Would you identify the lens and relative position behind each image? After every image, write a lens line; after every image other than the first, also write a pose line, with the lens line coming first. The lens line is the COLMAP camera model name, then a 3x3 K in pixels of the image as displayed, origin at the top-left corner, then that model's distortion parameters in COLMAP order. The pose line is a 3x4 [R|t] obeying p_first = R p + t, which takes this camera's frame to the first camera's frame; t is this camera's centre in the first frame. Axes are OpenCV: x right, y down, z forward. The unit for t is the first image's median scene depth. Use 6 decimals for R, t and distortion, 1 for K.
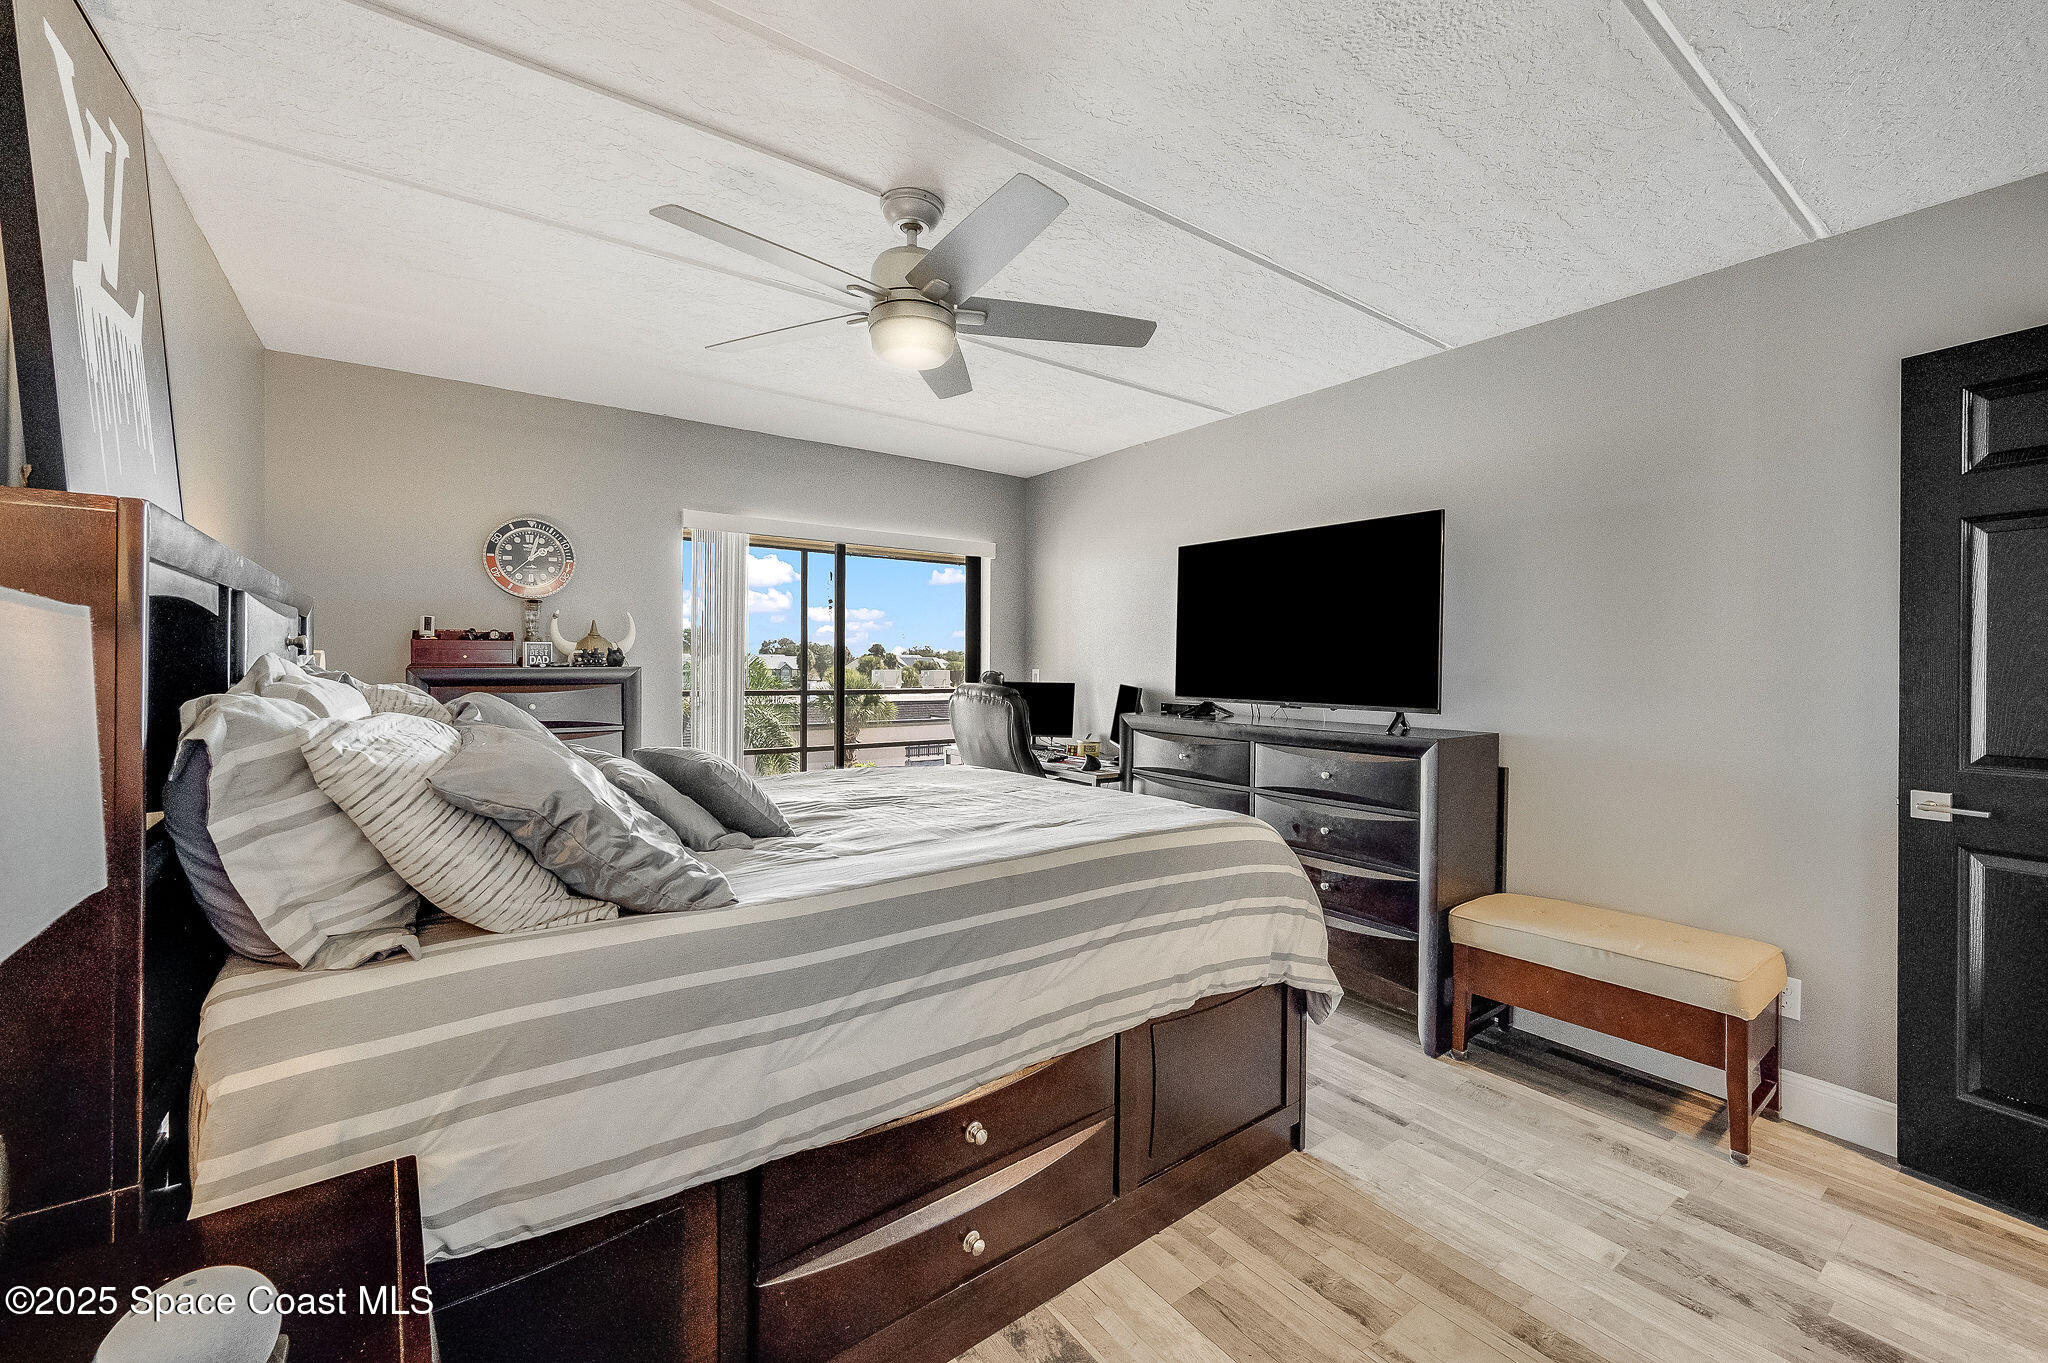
lens RADIAL K [[823.3, 0, 1037.0], [0, 823.3, 671.4], [0, 0, 1]] dist [0.009834, -0.000226]
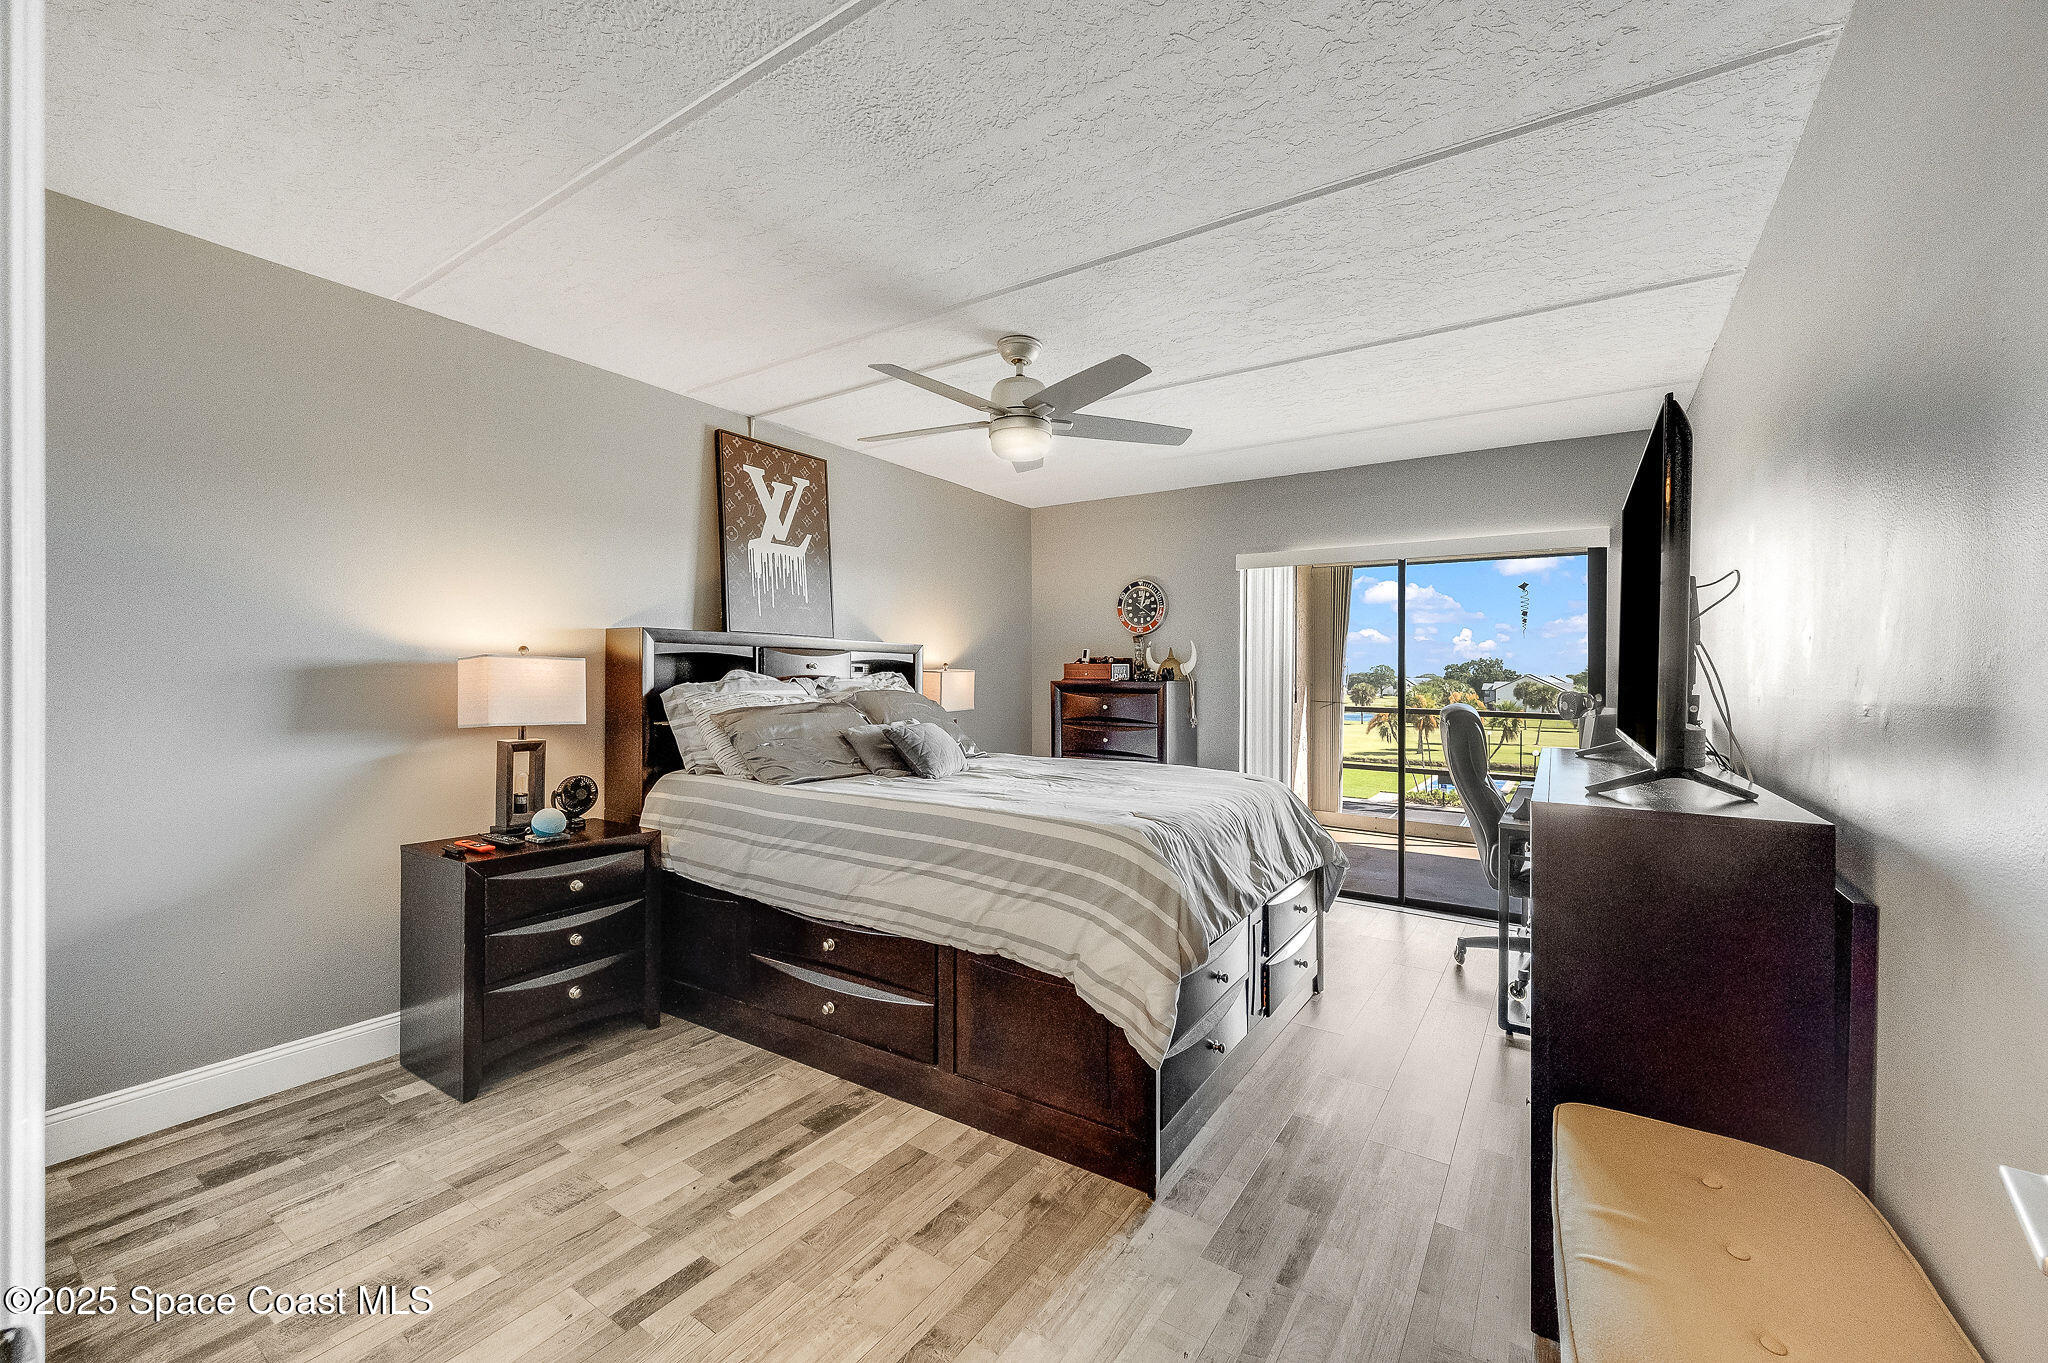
lens RADIAL K [[823.3, 0, 1021.2], [0, 823.3, 685.1], [0, 0, 1]] dist [0.009834, -0.000226]
pose [[0.322648, 0.005436, -0.946504, 1.342583], [-0.015623, 0.999878, 0.000418, 0.006820], [0.946390, 0.014652, 0.322693, 0.649663]]
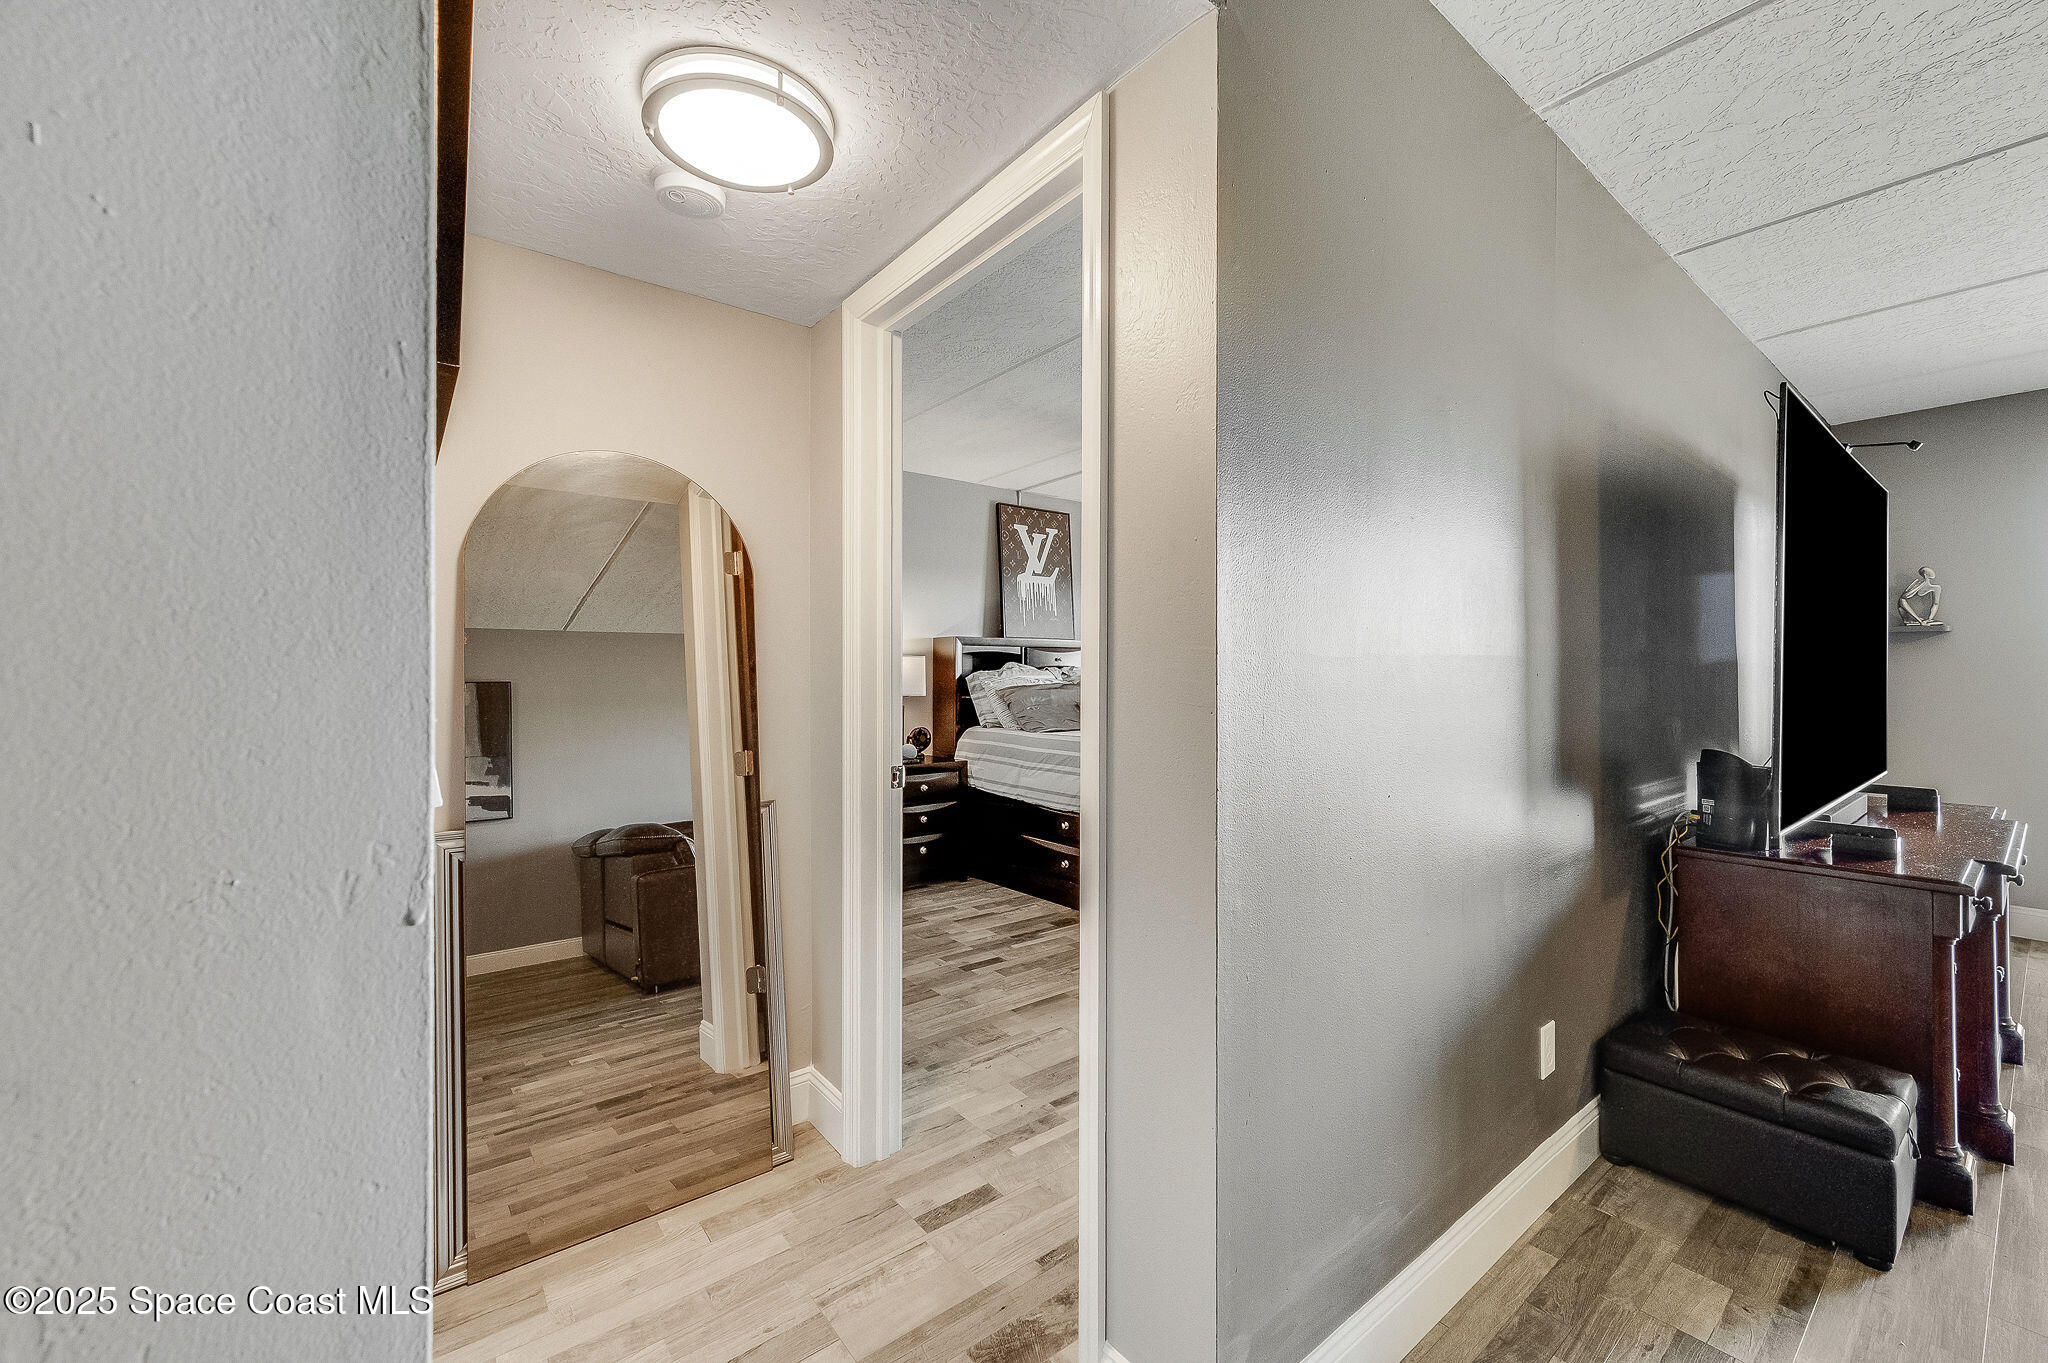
lens RADIAL K [[802.9, 0, 1025.9], [0, 802.9, 676.7], [0, 0, 1]] dist [-0.000952, -0.000935]
pose [[0.016936, -0.004477, -0.999847, 2.146058], [-0.006813, 0.999966, -0.004593, 0.045437], [0.999833, 0.006889, 0.016905, 0.648106]]
